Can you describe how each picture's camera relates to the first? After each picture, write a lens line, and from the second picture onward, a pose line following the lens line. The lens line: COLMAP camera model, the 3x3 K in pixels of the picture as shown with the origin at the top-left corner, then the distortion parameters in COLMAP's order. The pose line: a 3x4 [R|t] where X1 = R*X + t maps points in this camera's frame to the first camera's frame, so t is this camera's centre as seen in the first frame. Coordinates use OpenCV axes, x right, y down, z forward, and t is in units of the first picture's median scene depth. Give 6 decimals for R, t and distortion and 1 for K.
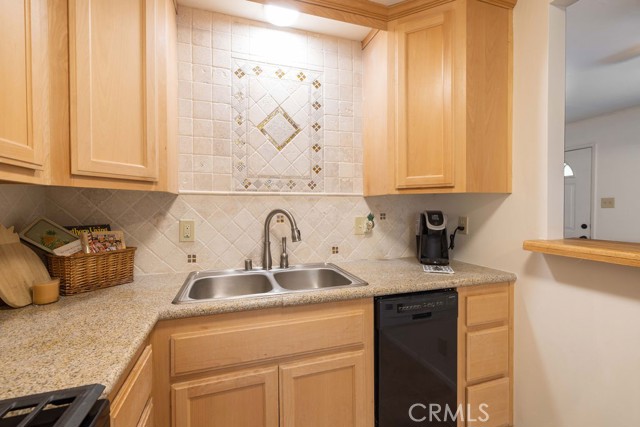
lens RADIAL K [[271.7, 0, 323.4], [0, 271.7, 212.3], [0, 0, 1]] dist [-0.001373, -0.000194]
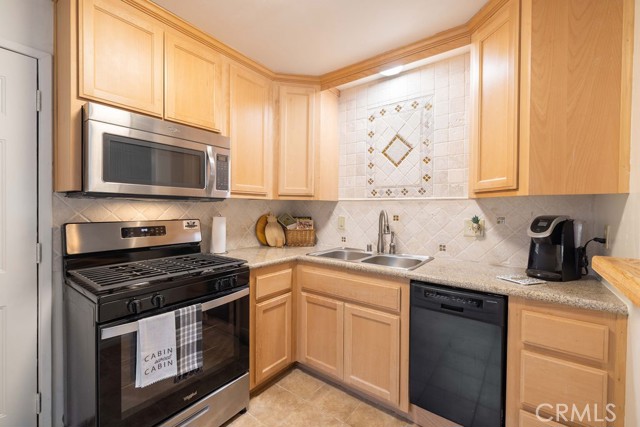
lens RADIAL K [[271.7, 0, 323.4], [0, 271.7, 212.3], [0, 0, 1]] dist [-0.001373, -0.000194]
pose [[0.579737, 0.021056, -0.814532, 0.782806], [-0.026410, 0.999626, 0.007043, -0.004298], [0.814376, 0.017429, 0.580076, -0.067092]]
